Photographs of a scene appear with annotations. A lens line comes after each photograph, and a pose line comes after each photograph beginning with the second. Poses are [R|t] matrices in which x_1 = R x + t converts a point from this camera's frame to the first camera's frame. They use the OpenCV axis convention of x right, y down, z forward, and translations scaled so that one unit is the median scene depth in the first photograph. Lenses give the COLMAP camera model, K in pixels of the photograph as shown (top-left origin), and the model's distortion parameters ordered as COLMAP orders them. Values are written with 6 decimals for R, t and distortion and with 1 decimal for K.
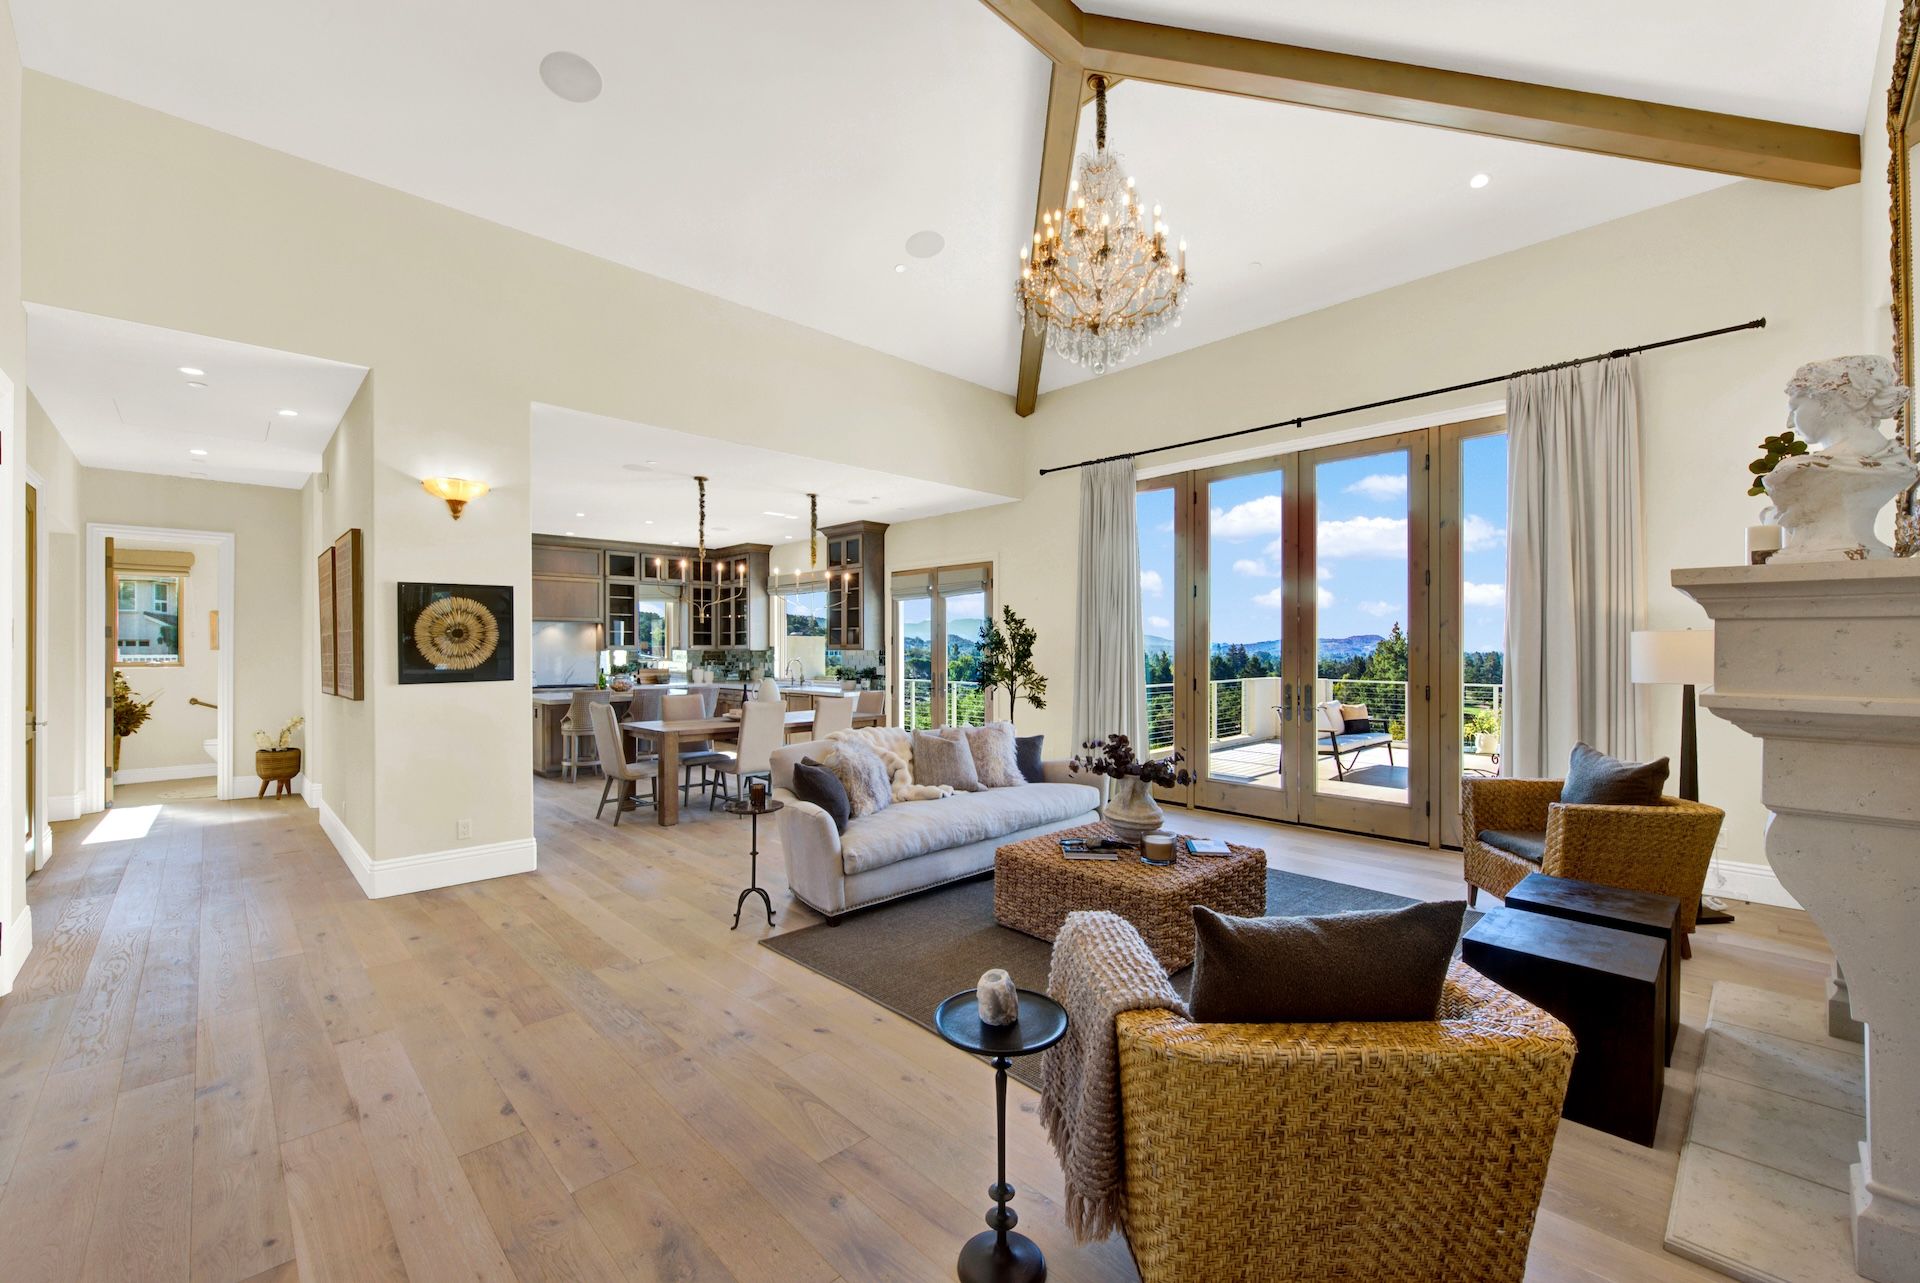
lens RADIAL K [[782.6, 0, 958.9], [0, 782.6, 645.3], [0, 0, 1]] dist [-0.001315, -0.000294]
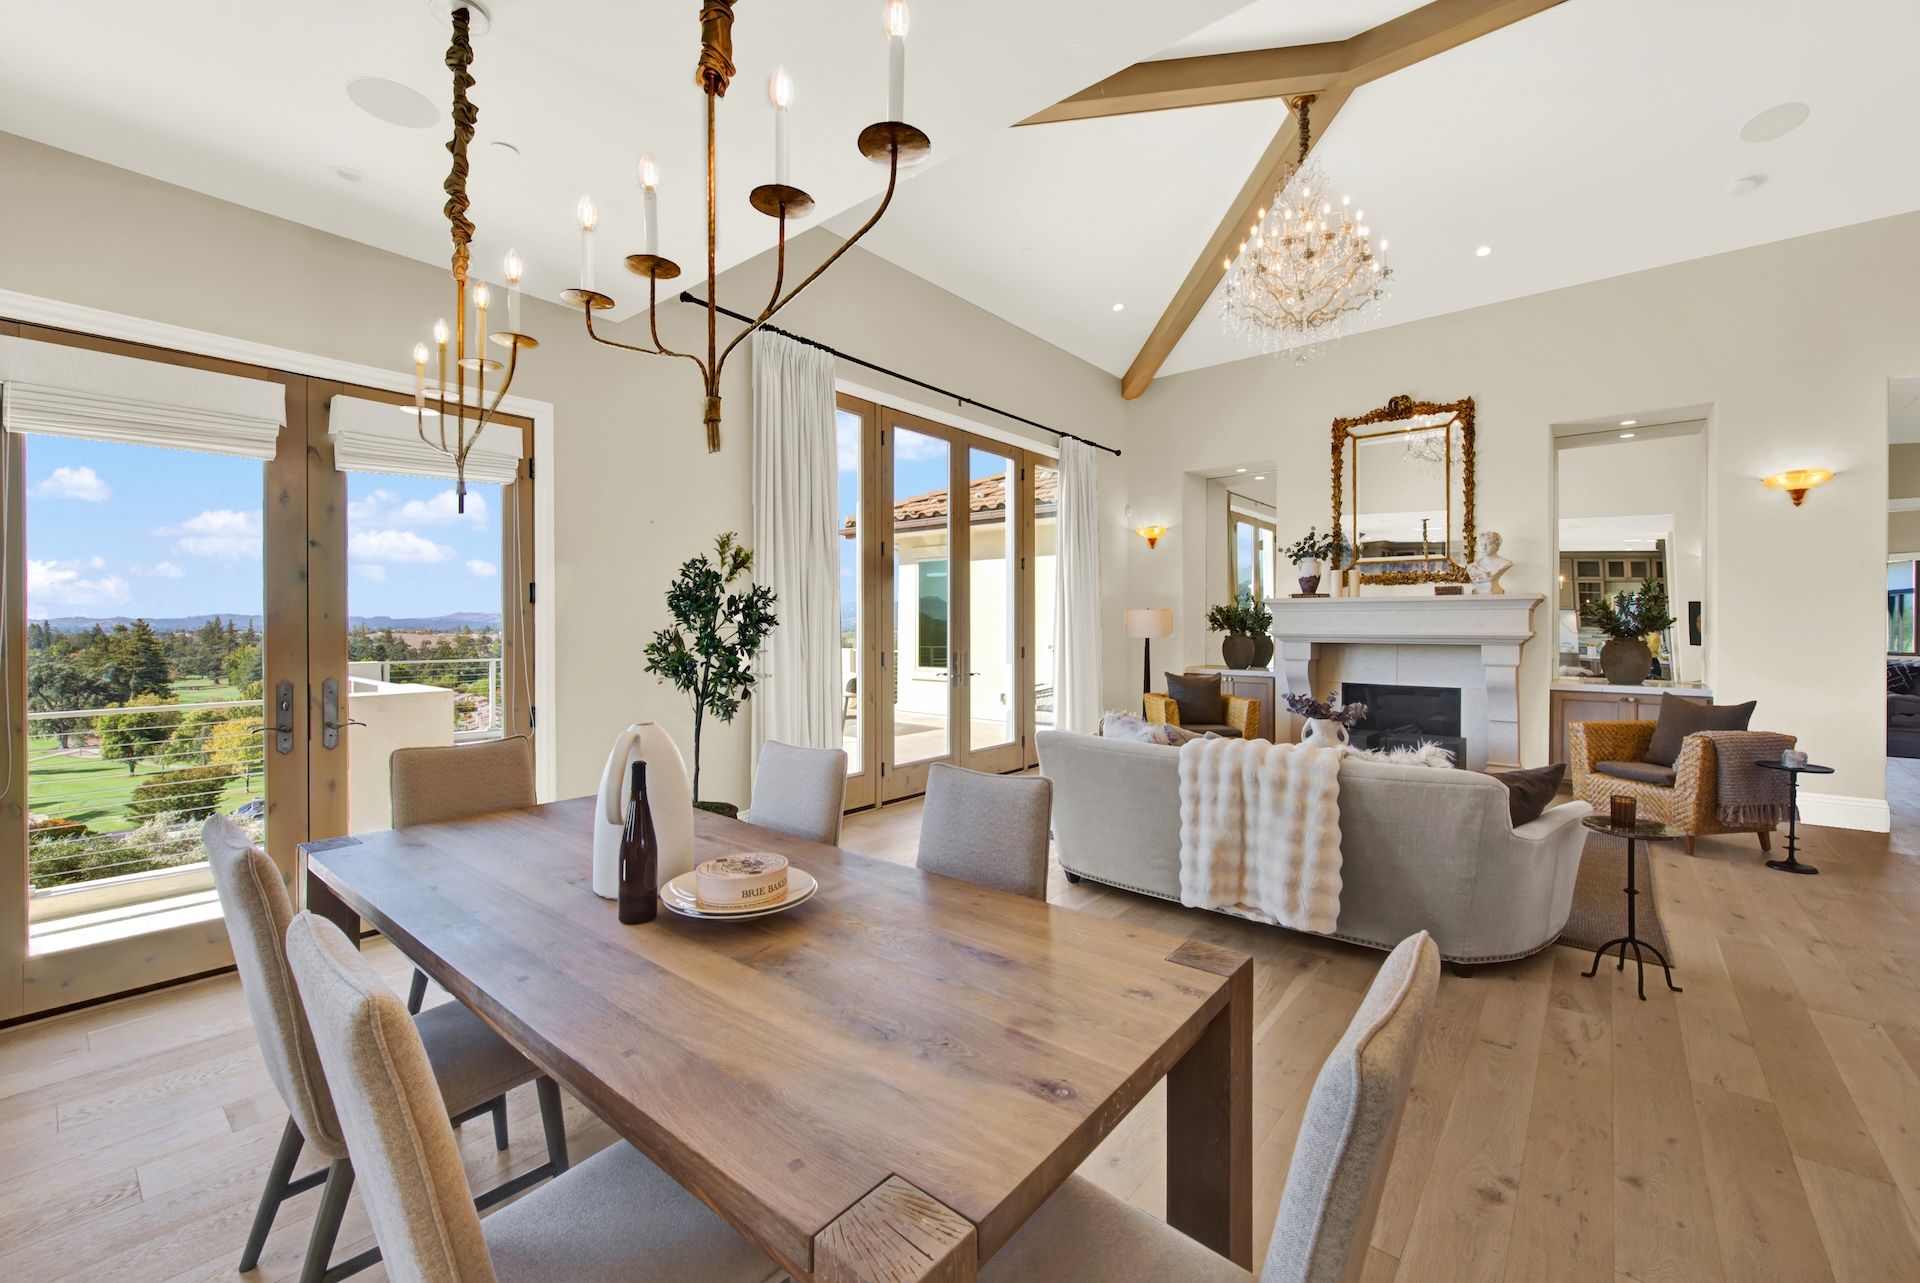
lens RADIAL K [[776.9, 0, 961.1], [0, 776.9, 628.8], [0, 0, 1]] dist [-0.000867, -0.000913]
pose [[-0.109739, -0.006318, 0.993940, -0.552613], [-0.004653, 0.999972, 0.005843, 0.011950], [-0.993950, -0.003984, -0.109766, 1.031928]]
